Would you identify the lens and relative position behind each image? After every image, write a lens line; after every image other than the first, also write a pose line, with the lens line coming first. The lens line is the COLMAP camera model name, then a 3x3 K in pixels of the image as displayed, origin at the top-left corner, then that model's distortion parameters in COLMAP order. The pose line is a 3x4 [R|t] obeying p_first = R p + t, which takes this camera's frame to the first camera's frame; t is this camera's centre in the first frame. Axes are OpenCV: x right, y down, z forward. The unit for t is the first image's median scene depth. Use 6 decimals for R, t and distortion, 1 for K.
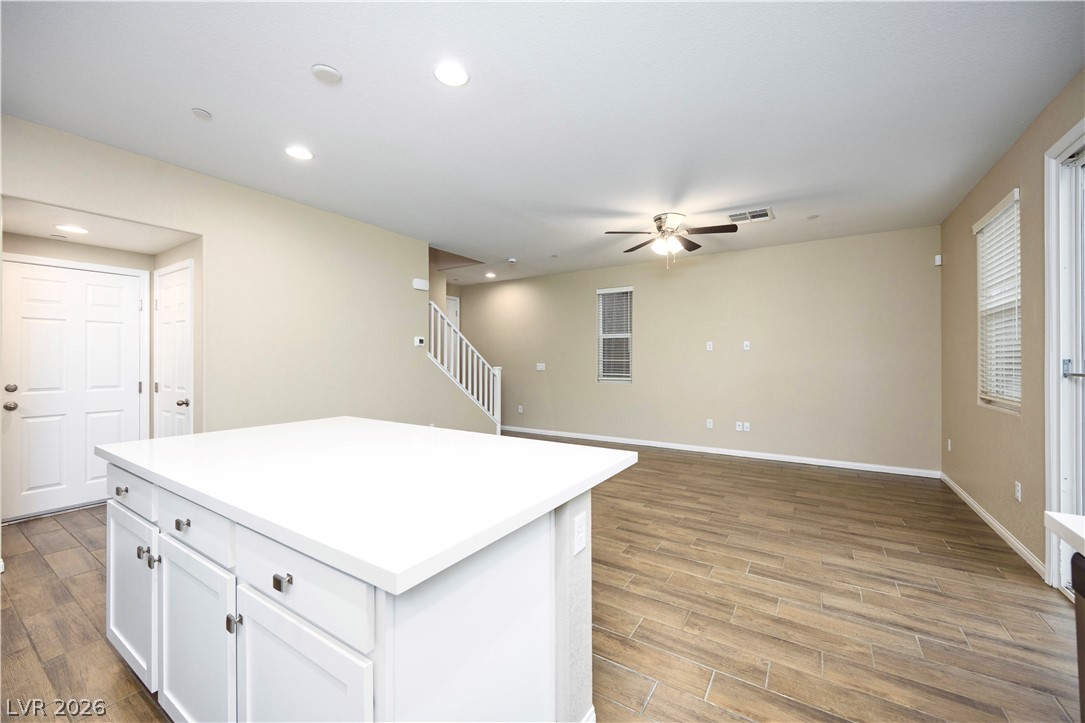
lens RADIAL K [[419.2, 0, 543.8], [0, 419.2, 361.2], [0, 0, 1]] dist [-0.003661, 0.000697]
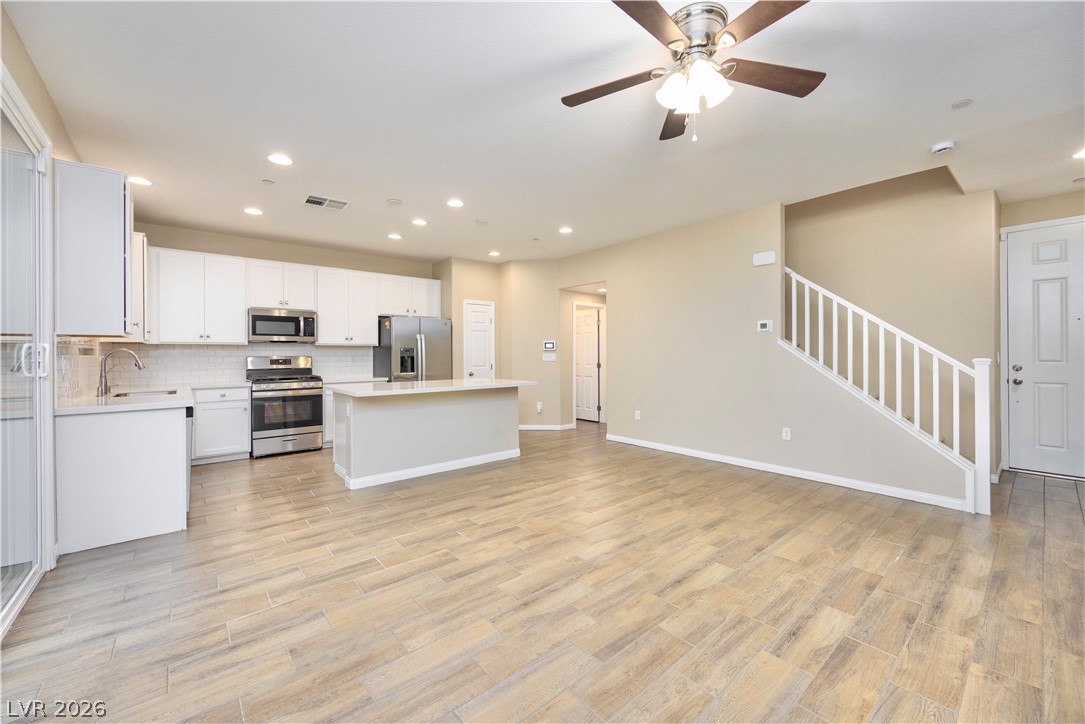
lens RADIAL K [[419.2, 0, 540.5], [0, 419.2, 355.9], [0, 0, 1]] dist [-0.003661, 0.000697]
pose [[-0.279051, 0.001077, -0.960276, 1.368951], [0.003587, 0.999994, 0.000079, 0.023024], [0.960270, -0.003423, -0.279053, 1.699695]]
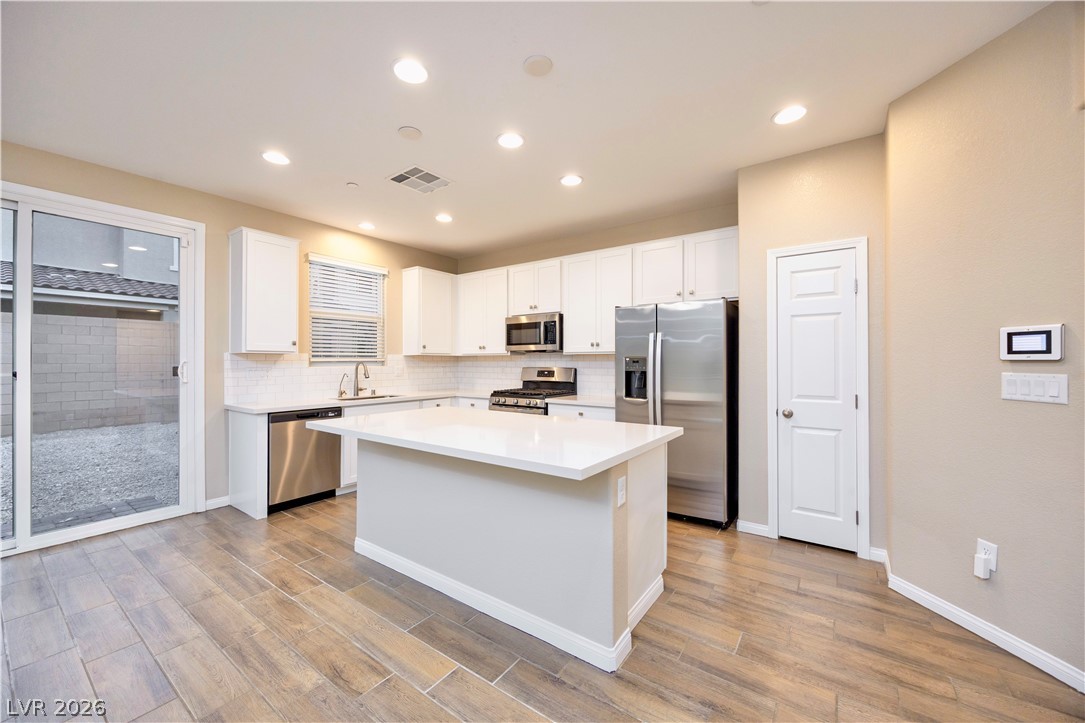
lens RADIAL K [[419.2, 0, 543.7], [0, 419.2, 361.4], [0, 0, 1]] dist [-0.003661, 0.000697]
pose [[-0.999501, -0.004391, 0.031283, -0.486589], [-0.004386, 0.999990, 0.000224, -0.008982], [-0.031284, 0.000086, -0.999511, 1.732251]]
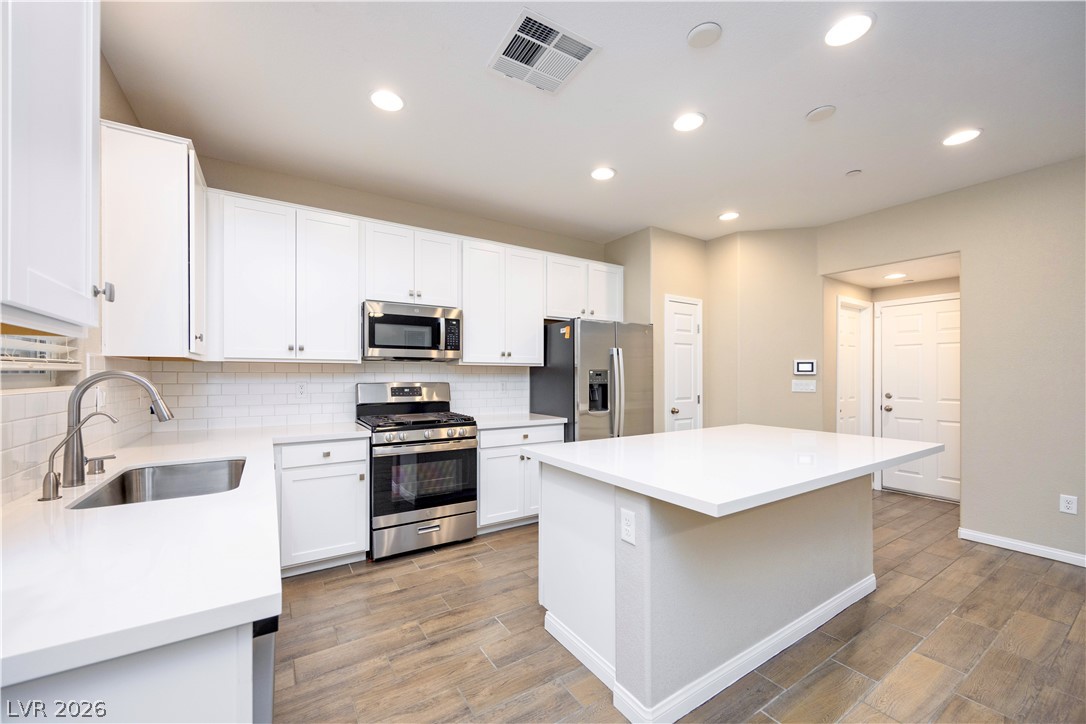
lens RADIAL K [[419.5, 0, 541.6], [0, 419.5, 378.8], [0, 0, 1]] dist [-0.003661, 0.000697]
pose [[-0.399986, 0.002197, -0.916519, 0.685405], [-0.004069, 0.999983, 0.004173, 0.000244], [0.916512, 0.005398, -0.399970, 0.684071]]
